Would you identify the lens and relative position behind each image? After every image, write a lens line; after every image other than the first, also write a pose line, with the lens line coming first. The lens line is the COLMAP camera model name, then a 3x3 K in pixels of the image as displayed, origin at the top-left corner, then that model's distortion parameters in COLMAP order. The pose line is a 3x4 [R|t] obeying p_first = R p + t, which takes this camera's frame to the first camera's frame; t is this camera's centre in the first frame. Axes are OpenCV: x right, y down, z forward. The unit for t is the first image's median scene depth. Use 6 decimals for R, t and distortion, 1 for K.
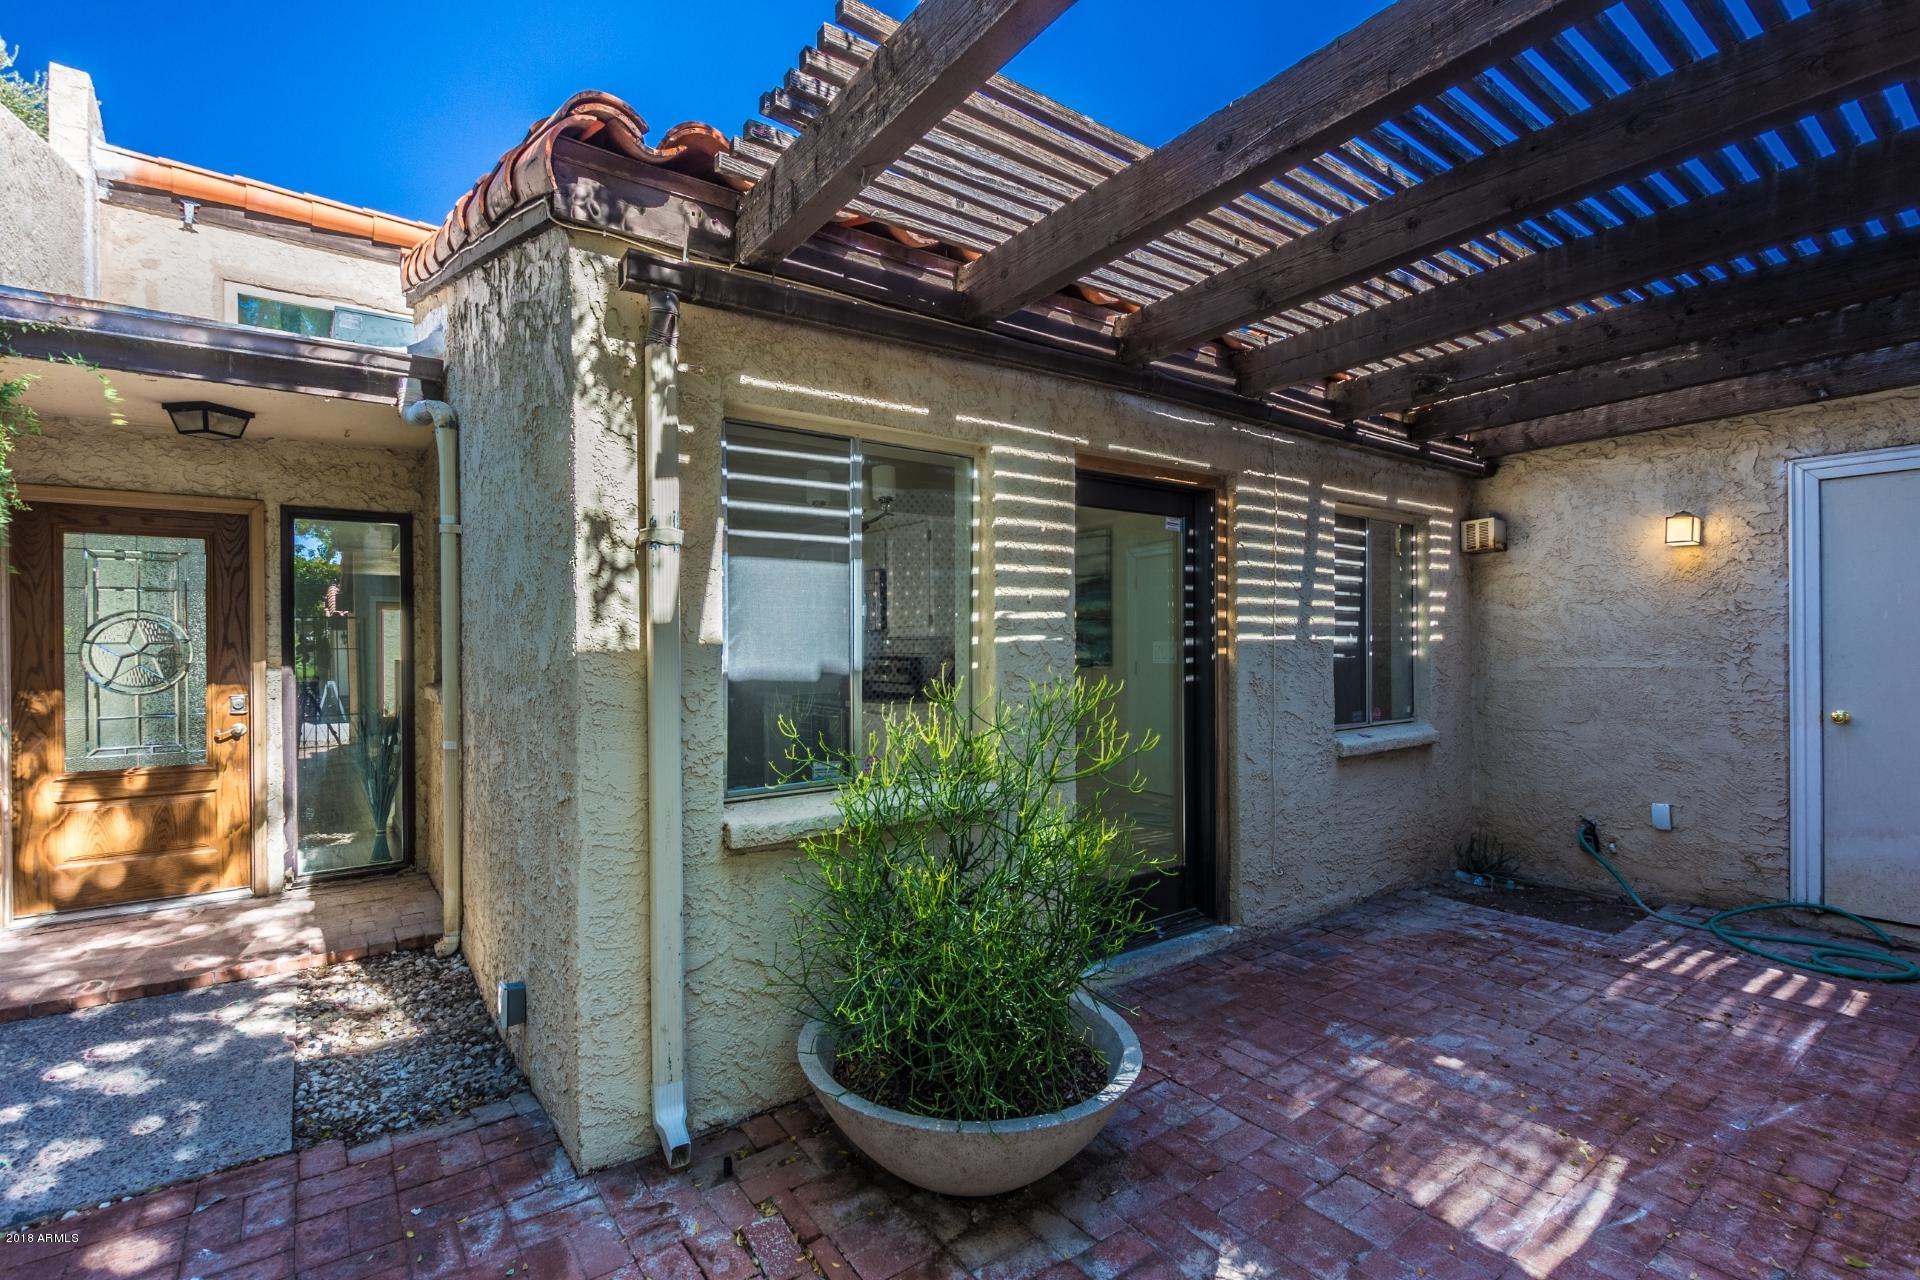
lens RADIAL K [[873.1, 0, 971.1], [0, 873.1, 646.9], [0, 0, 1]] dist [-0.000579, -0.000345]
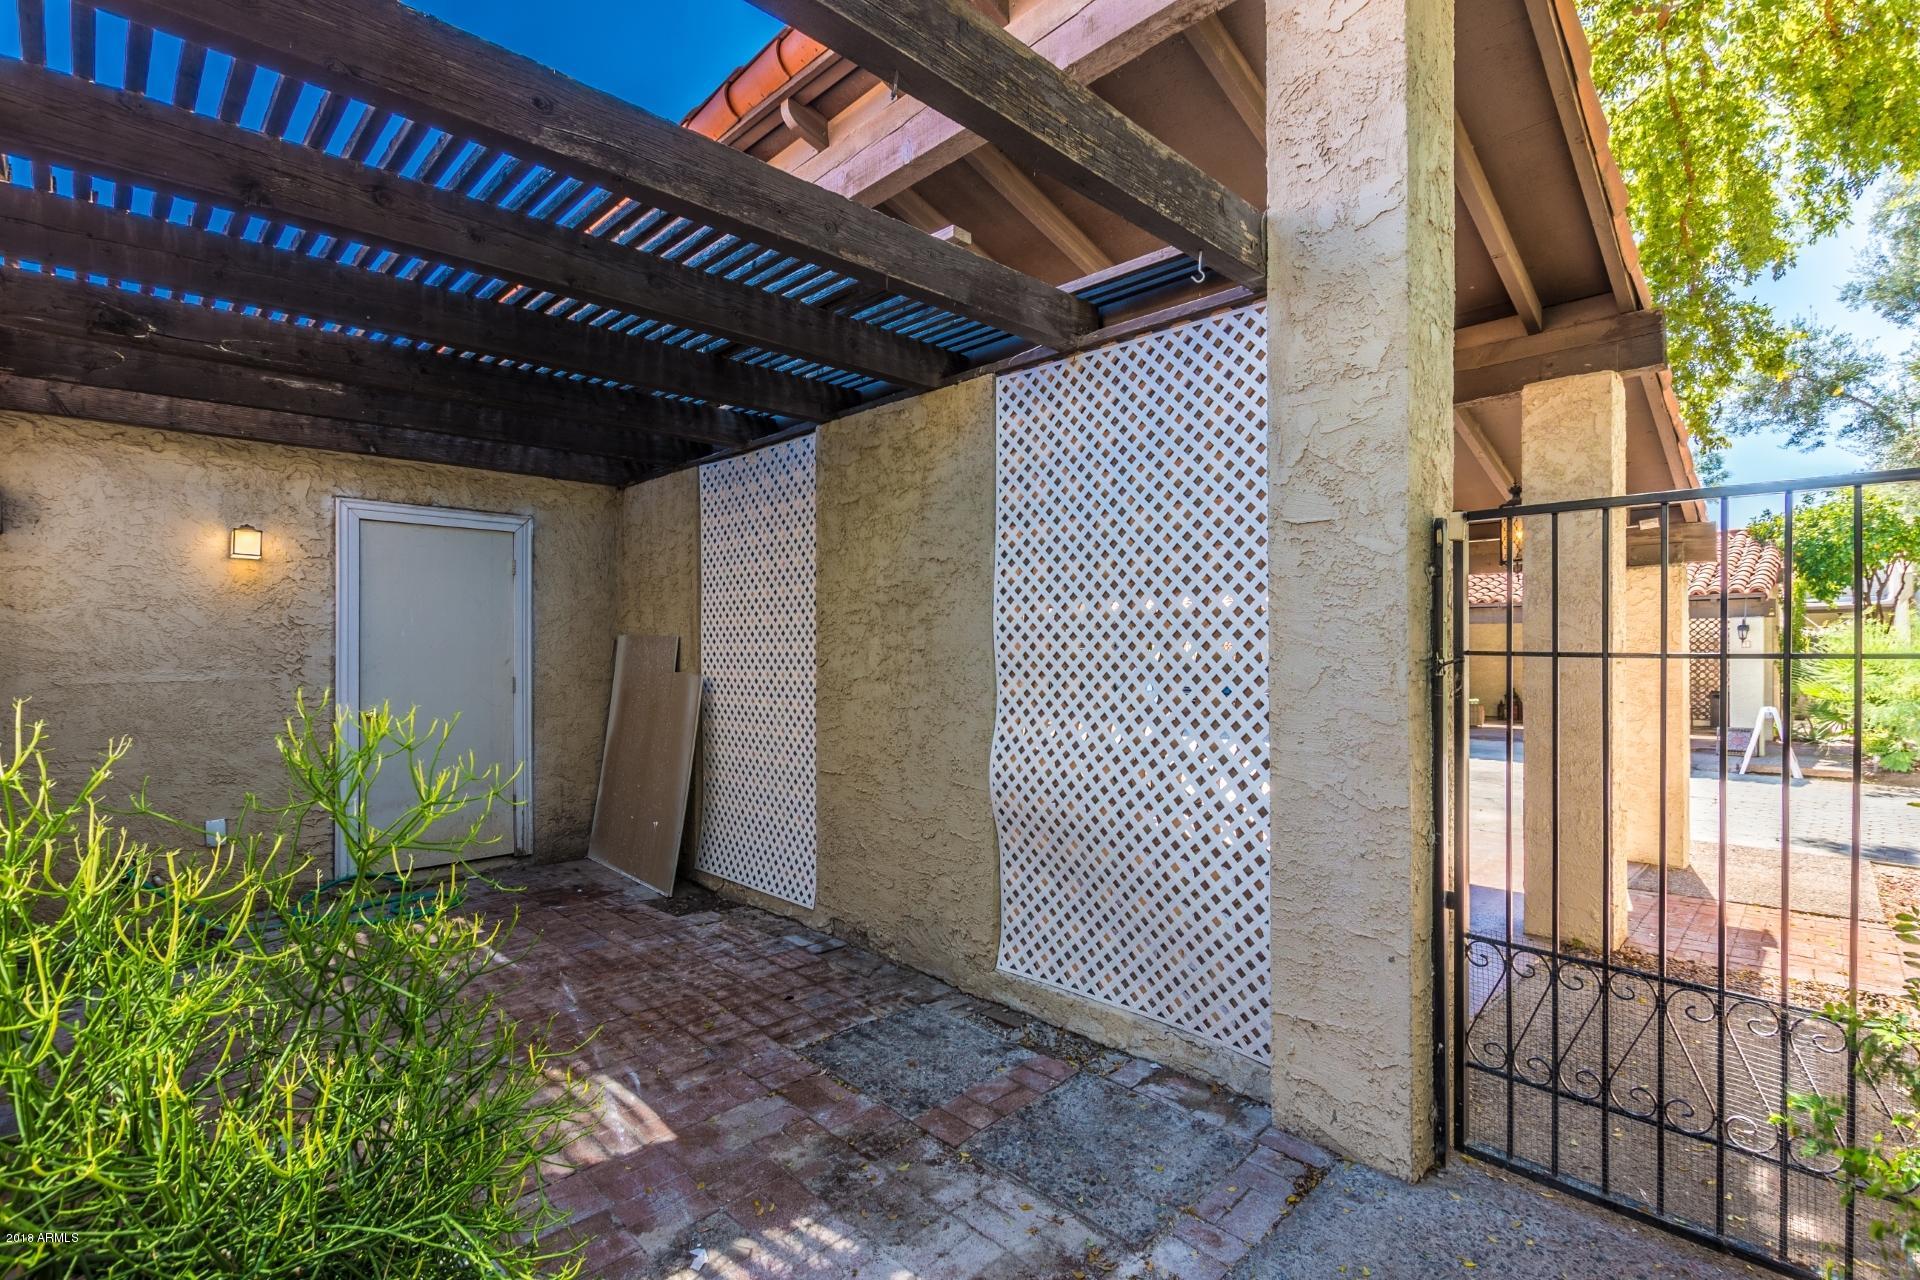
lens RADIAL K [[873.1, 0, 968.3], [0, 873.1, 644.7], [0, 0, 1]] dist [-0.000579, -0.000345]
pose [[-0.152899, 0.010941, 0.988181, -0.328941], [0.005397, 0.999933, -0.010236, -0.001466], [-0.988227, 0.003769, -0.152947, 0.345684]]
